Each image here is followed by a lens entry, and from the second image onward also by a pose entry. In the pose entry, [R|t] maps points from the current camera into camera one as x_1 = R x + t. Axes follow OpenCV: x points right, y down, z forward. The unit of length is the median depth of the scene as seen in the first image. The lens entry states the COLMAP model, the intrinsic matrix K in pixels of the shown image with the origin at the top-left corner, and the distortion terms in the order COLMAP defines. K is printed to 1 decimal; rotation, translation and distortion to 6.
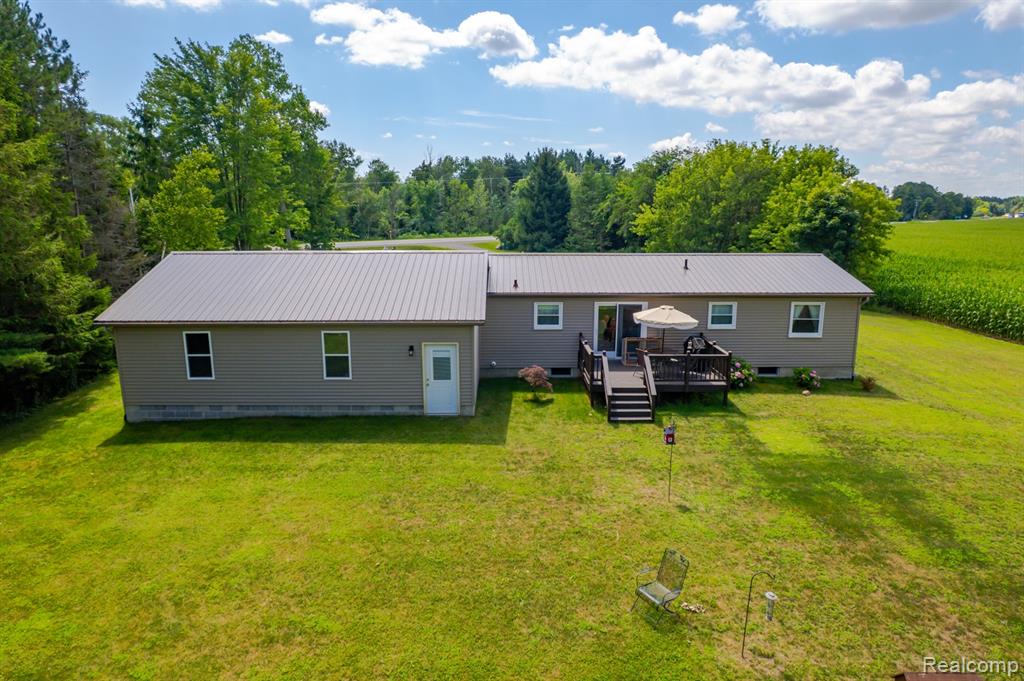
lens RADIAL K [[651.7, 0, 511.7], [0, 651.7, 347.9], [0, 0, 1]] dist [-0.065689, 0.051851]
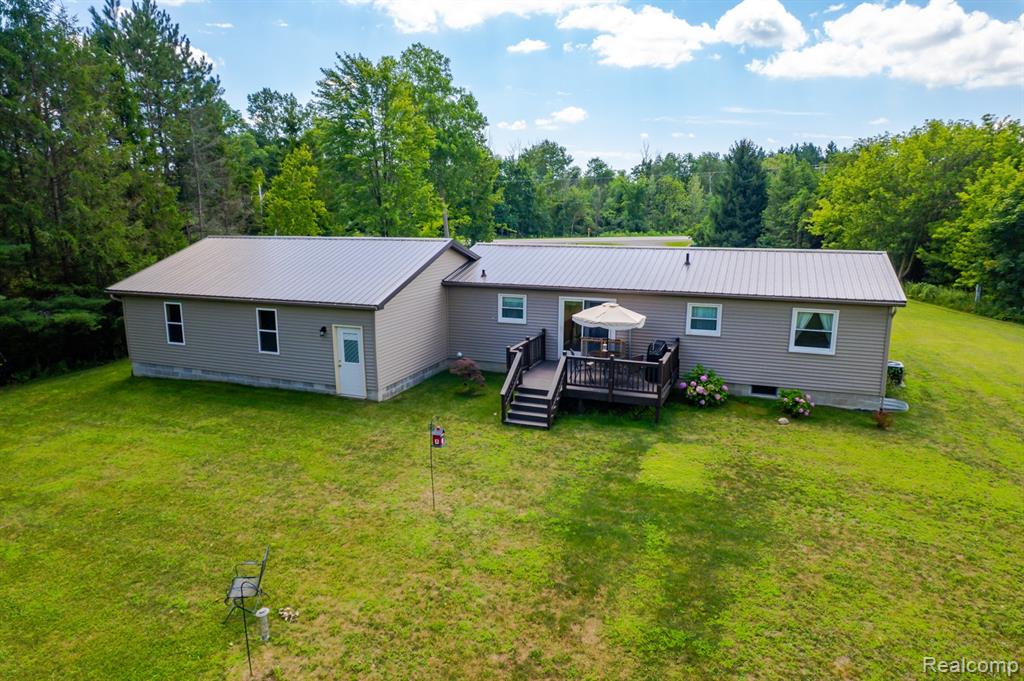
lens RADIAL K [[651.7, 0, 511.7], [0, 651.7, 347.9], [0, 0, 1]] dist [-0.065689, 0.051851]
pose [[0.926136, 0.076269, -0.369398, 0.435205], [-0.076568, 0.996968, 0.013875, -0.005711], [0.369337, 0.015433, 0.929168, 0.130447]]
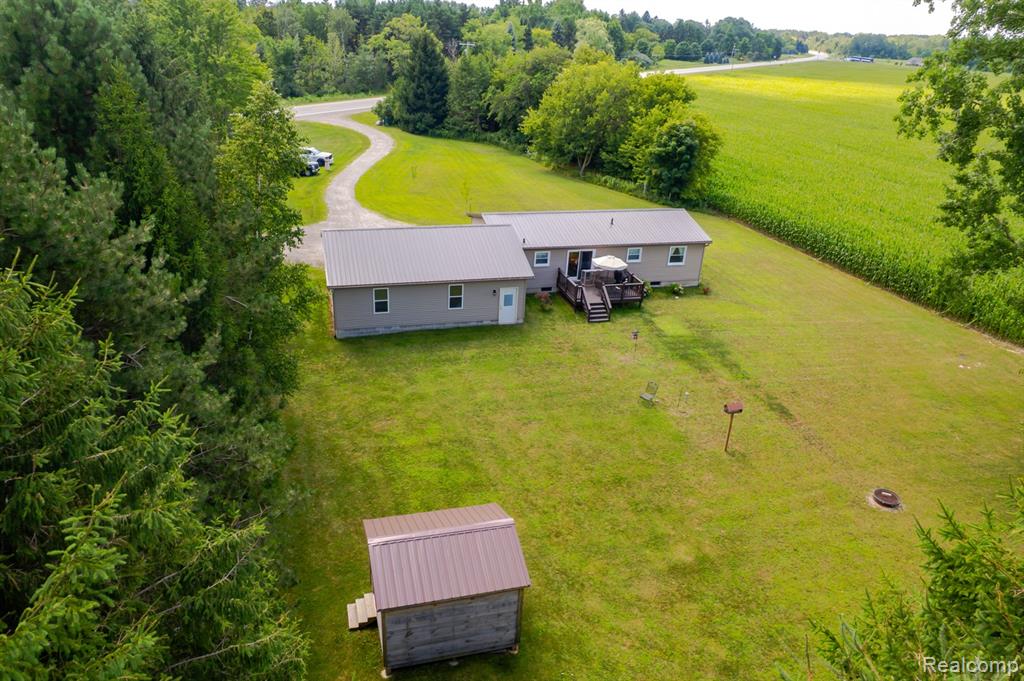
lens RADIAL K [[688.6, 0, 482.4], [0, 688.6, 350.6], [0, 0, 1]] dist [-0.045587, 0.003099]
pose [[0.972823, -0.067513, 0.221488, -0.559171], [0.011979, 0.969943, 0.243037, -0.278042], [-0.231239, -0.233779, 0.944392, -0.814421]]
